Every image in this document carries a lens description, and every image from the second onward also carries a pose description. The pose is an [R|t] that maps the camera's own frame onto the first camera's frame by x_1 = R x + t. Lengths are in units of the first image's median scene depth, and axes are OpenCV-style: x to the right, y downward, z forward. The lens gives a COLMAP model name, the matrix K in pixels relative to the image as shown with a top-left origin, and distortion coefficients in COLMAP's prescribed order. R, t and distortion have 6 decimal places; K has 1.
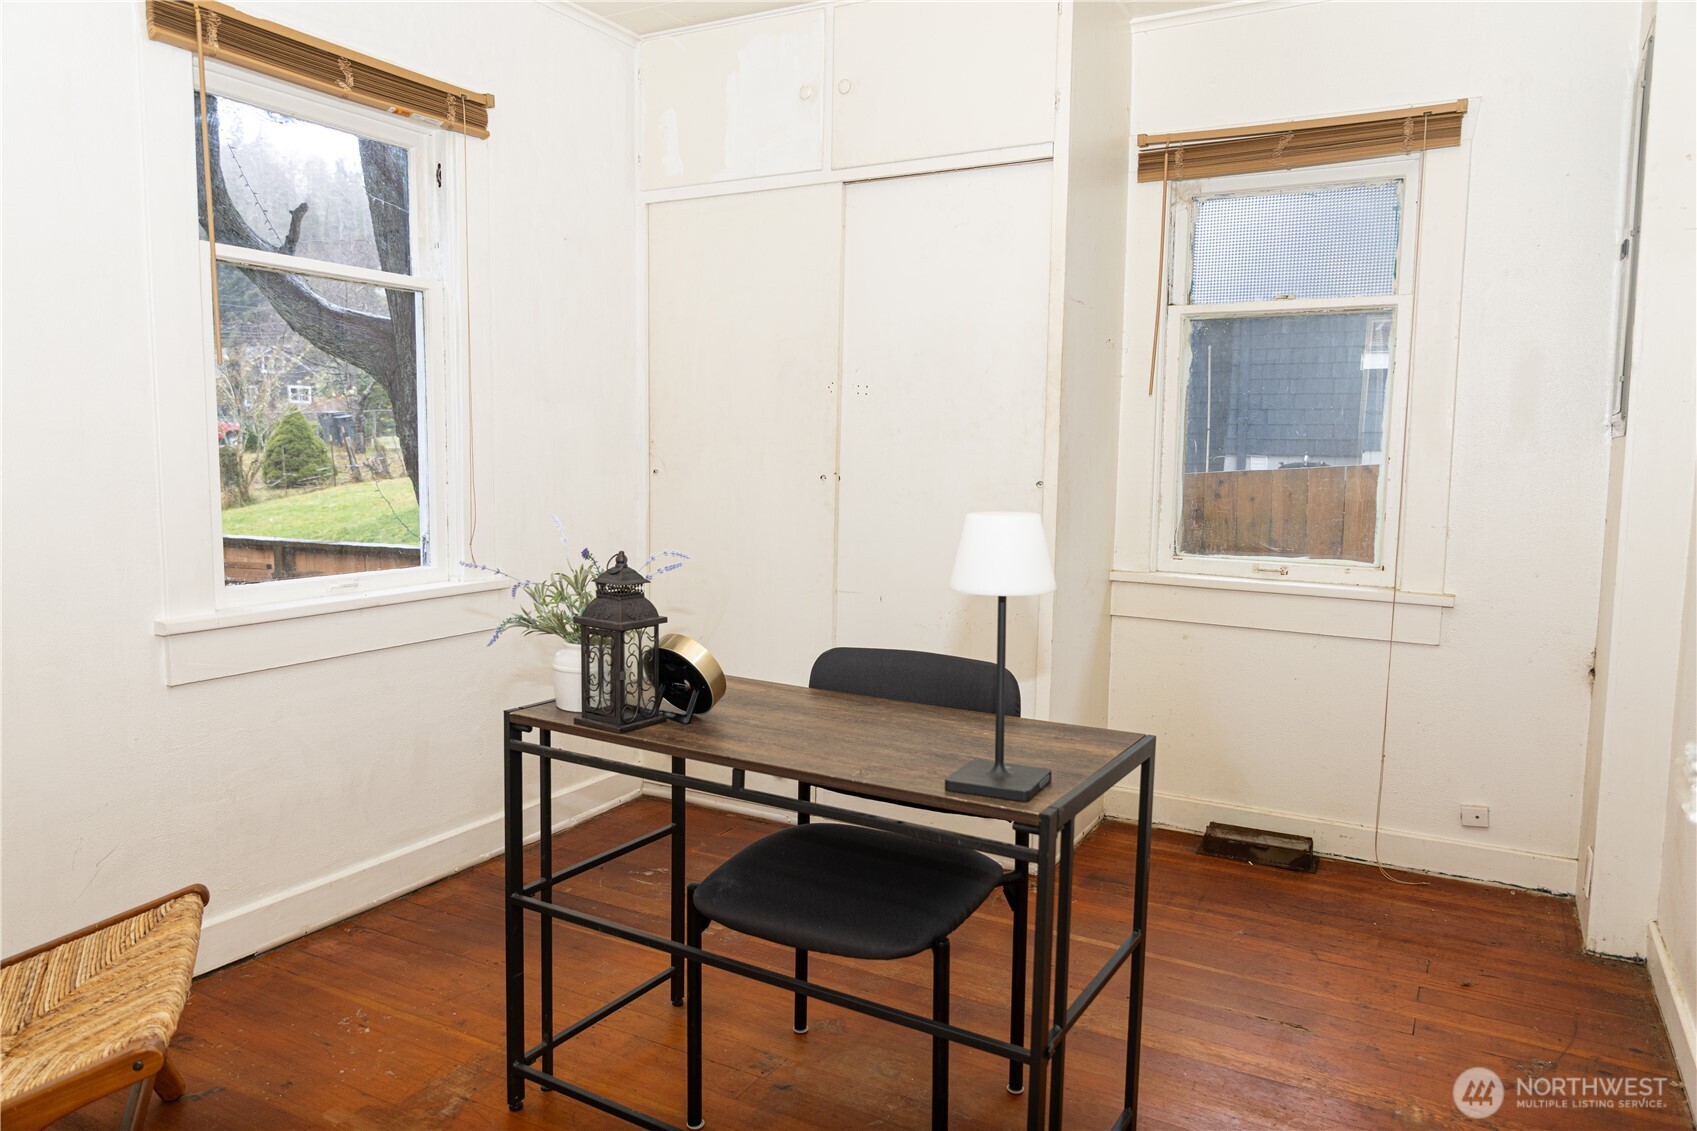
lens RADIAL K [[1132.5, 0, 855.3], [0, 1132.5, 568.0], [0, 0, 1]] dist [0.005298, -0.011971]
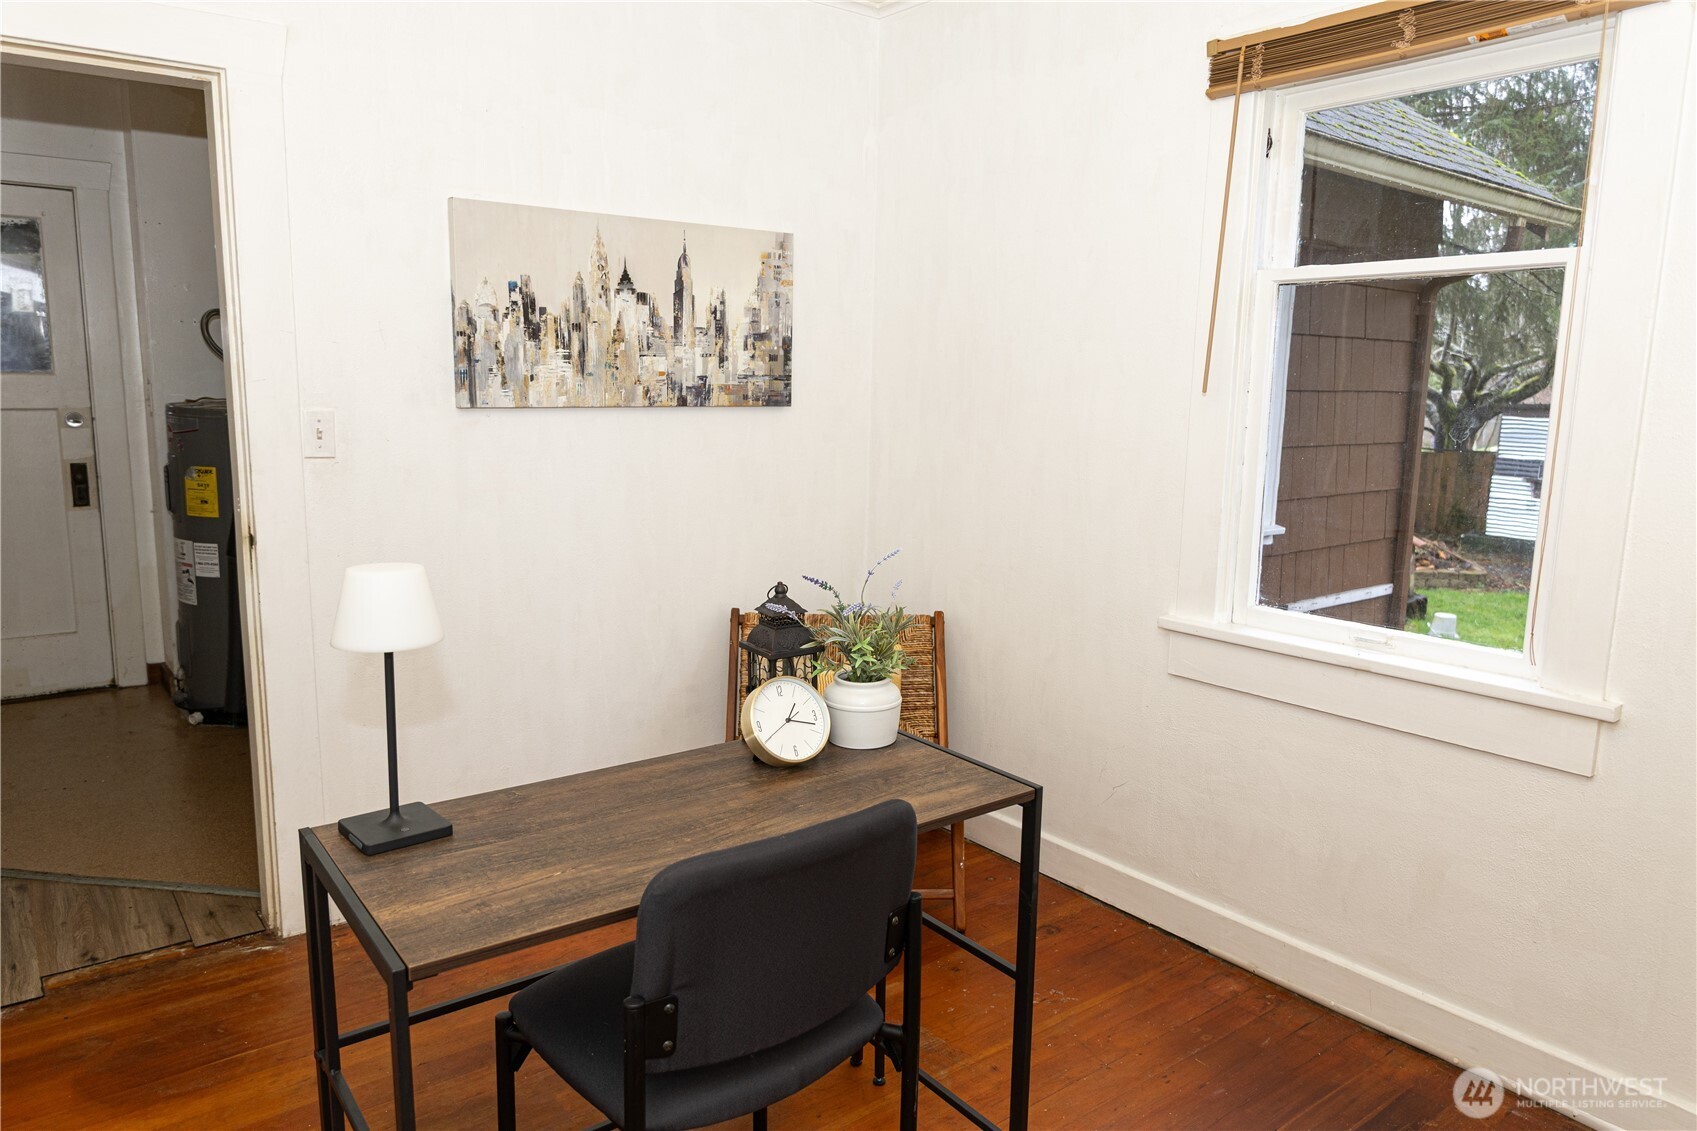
lens RADIAL K [[1132.5, 0, 861.2], [0, 1132.5, 567.0], [0, 0, 1]] dist [0.005298, -0.011971]
pose [[-0.389359, 0.125052, -0.912558, 0.496561], [-0.120019, 0.975406, 0.184872, -0.157694], [0.913233, 0.181506, -0.364775, 0.997851]]
